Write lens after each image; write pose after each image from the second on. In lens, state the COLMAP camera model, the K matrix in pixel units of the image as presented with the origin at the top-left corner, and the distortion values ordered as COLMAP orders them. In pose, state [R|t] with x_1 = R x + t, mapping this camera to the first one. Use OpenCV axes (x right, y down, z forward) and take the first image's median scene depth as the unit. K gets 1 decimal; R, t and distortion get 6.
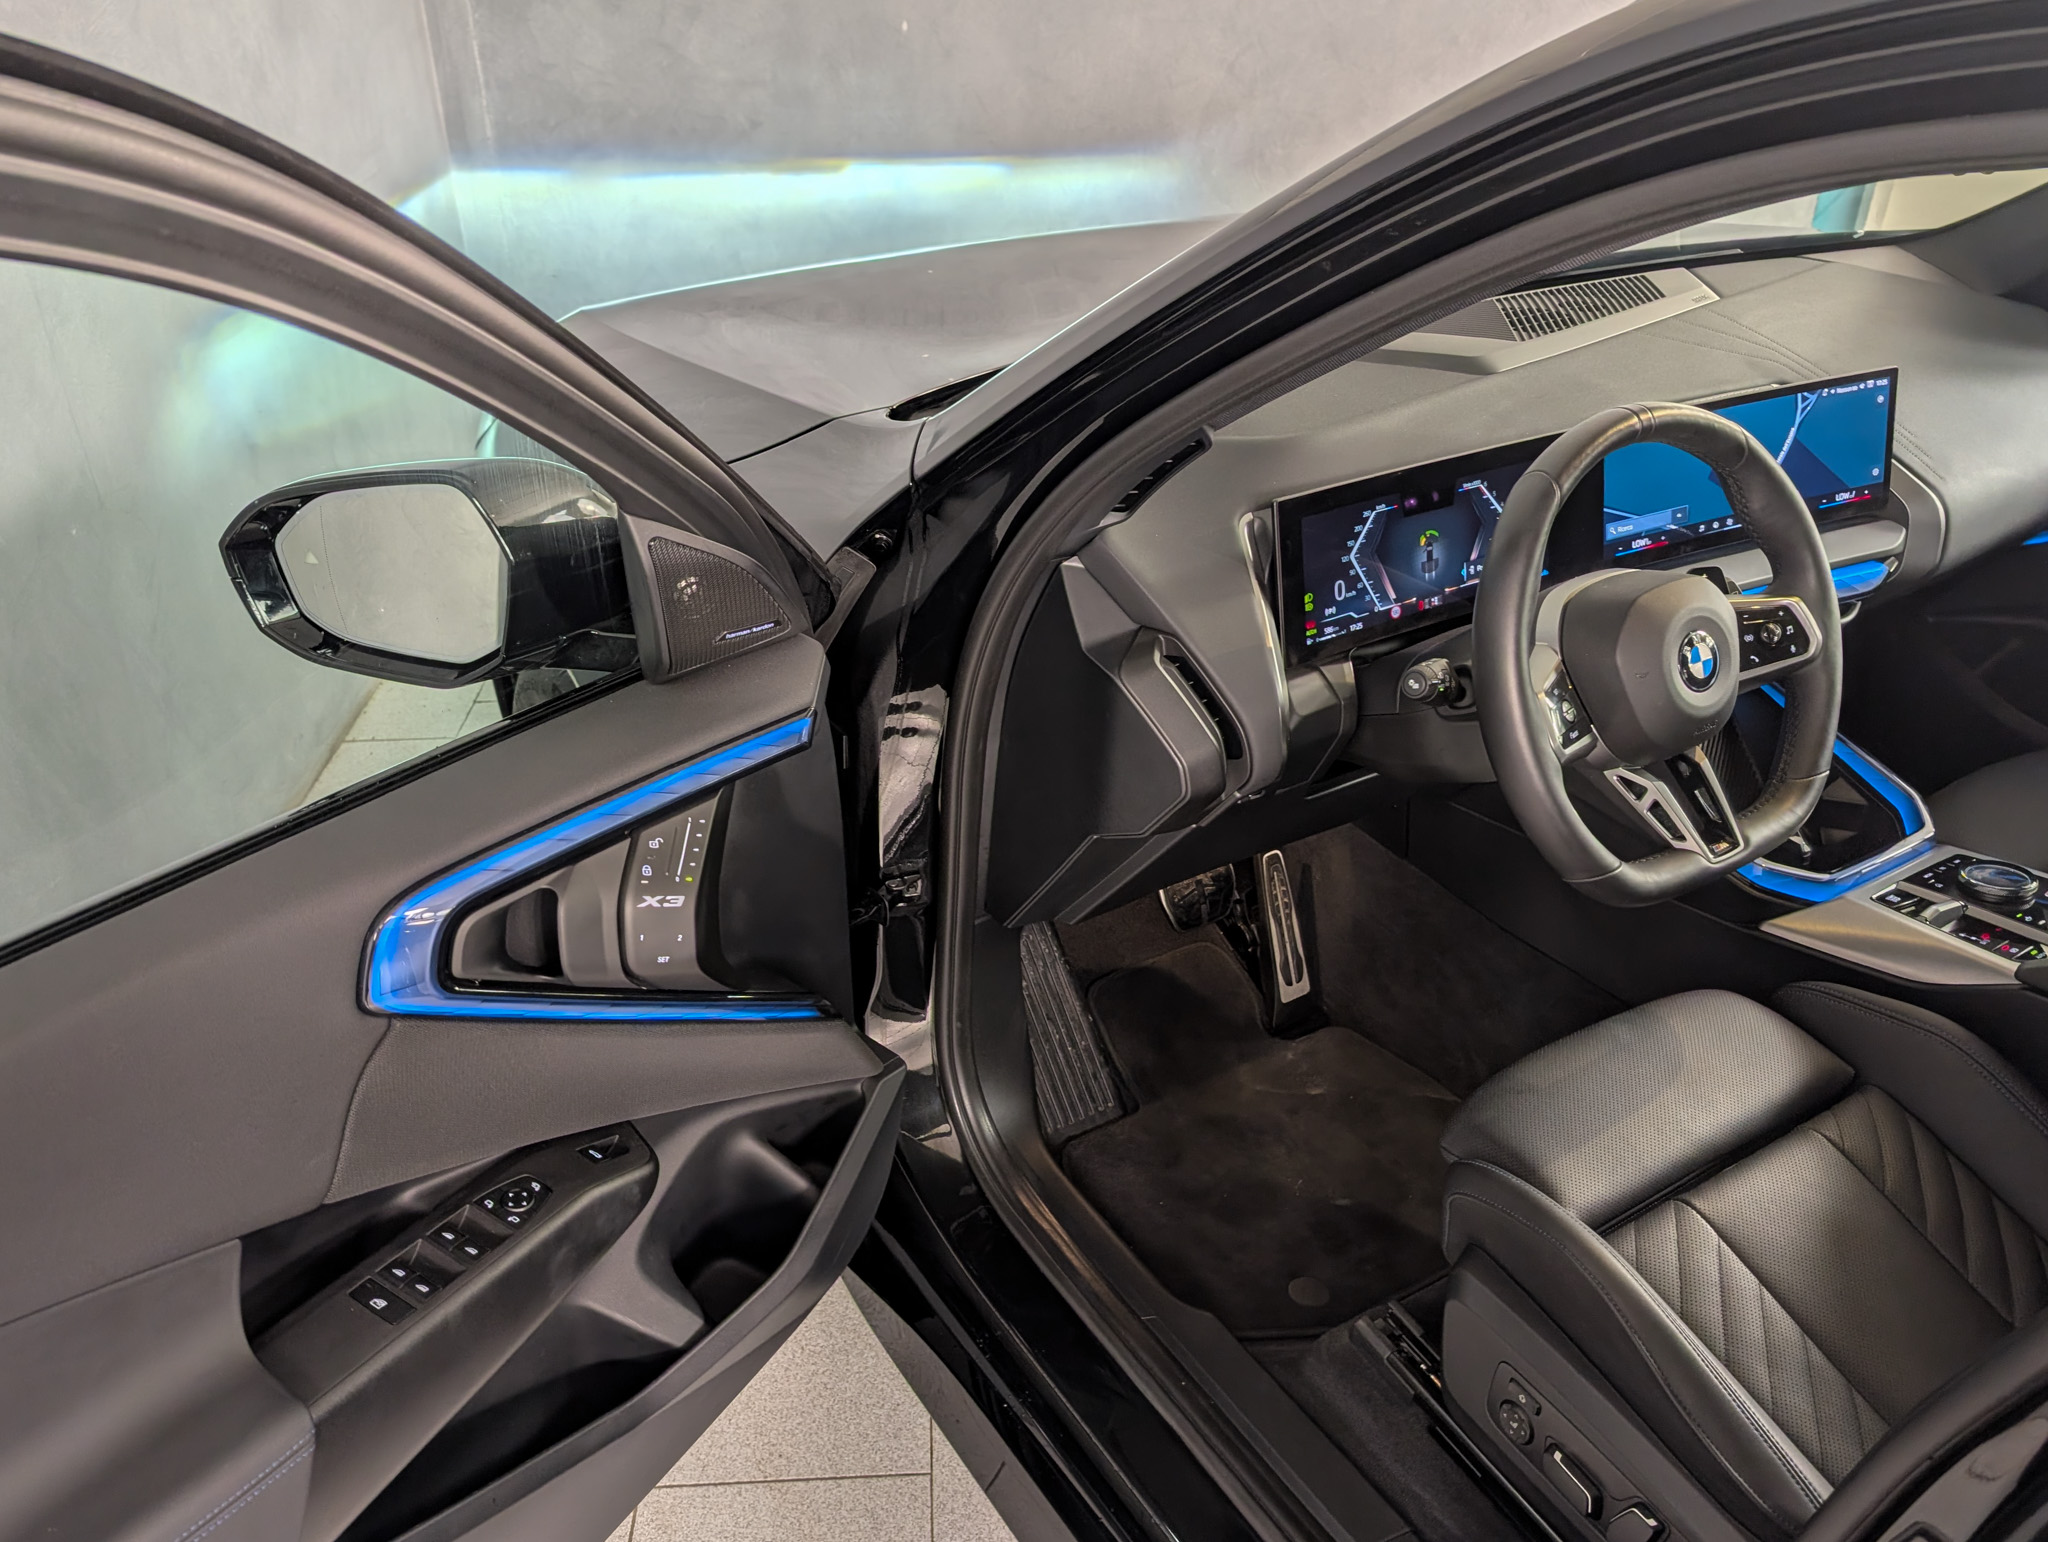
lens RADIAL K [[1533.7, 0, 1024.0], [0, 1533.7, 771.0], [0, 0, 1]] dist [0.011570, 0.001882]
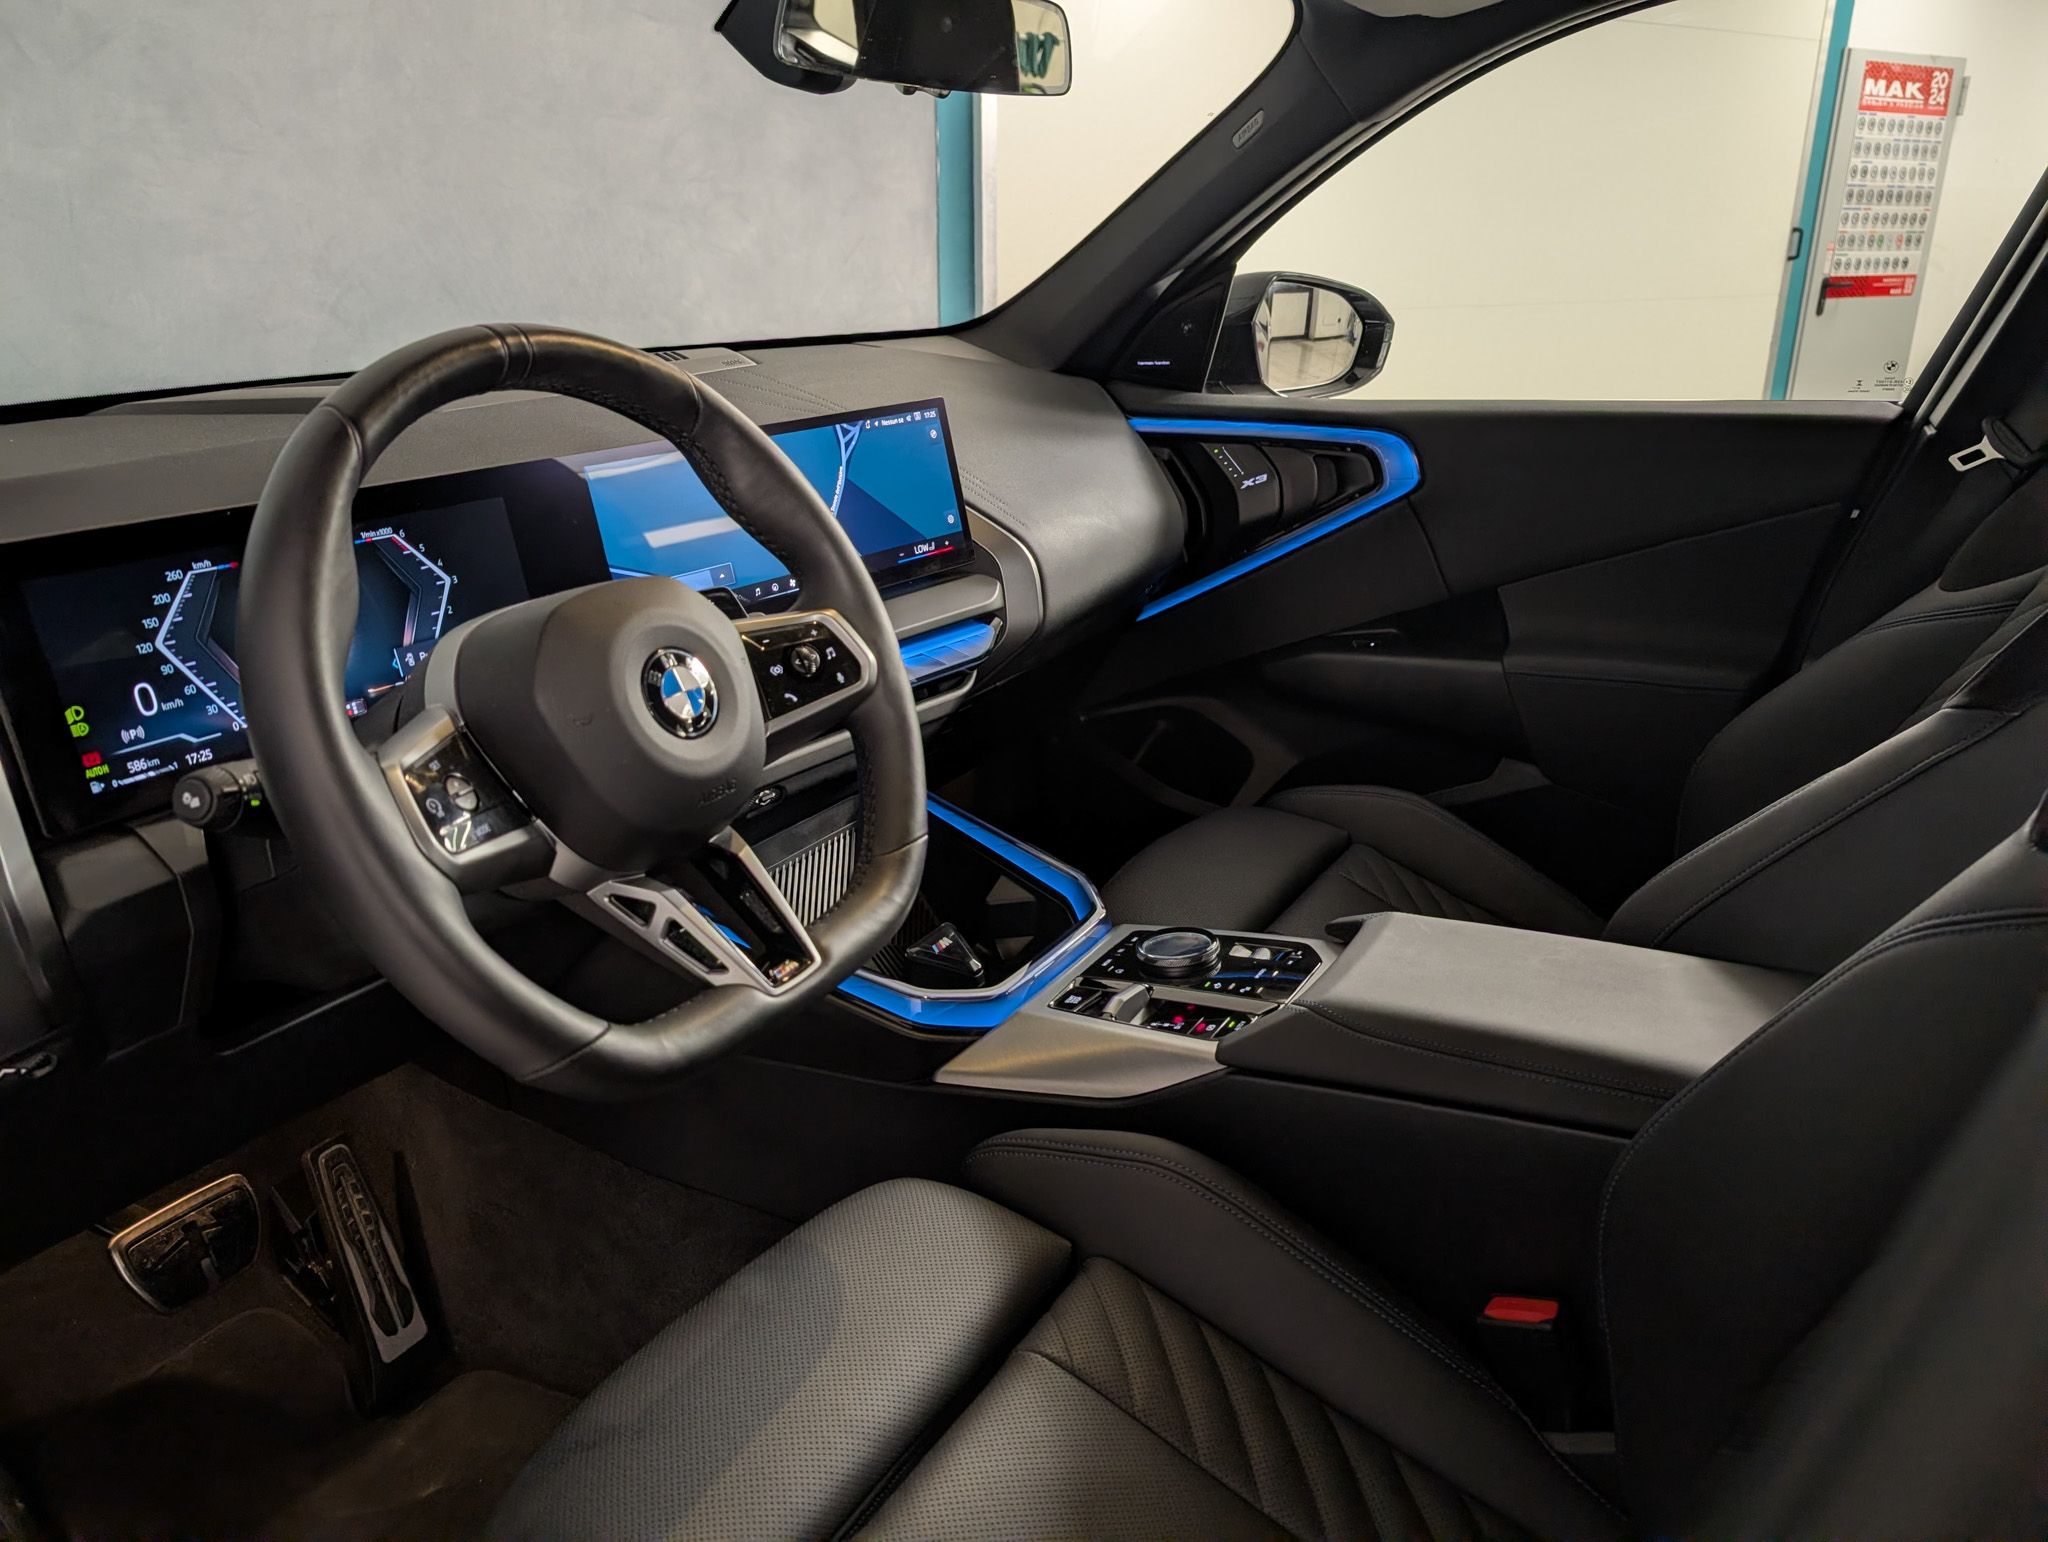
lens RADIAL K [[1399.5, 0, 1024.0], [0, 1399.5, 771.0], [0, 0, 1]] dist [0.058315, -0.135302]
pose [[0.891071, -0.154050, 0.426921, 0.268033], [0.231614, 0.963277, -0.135837, 0.064586], [-0.390318, 0.219921, 0.894028, 0.362940]]
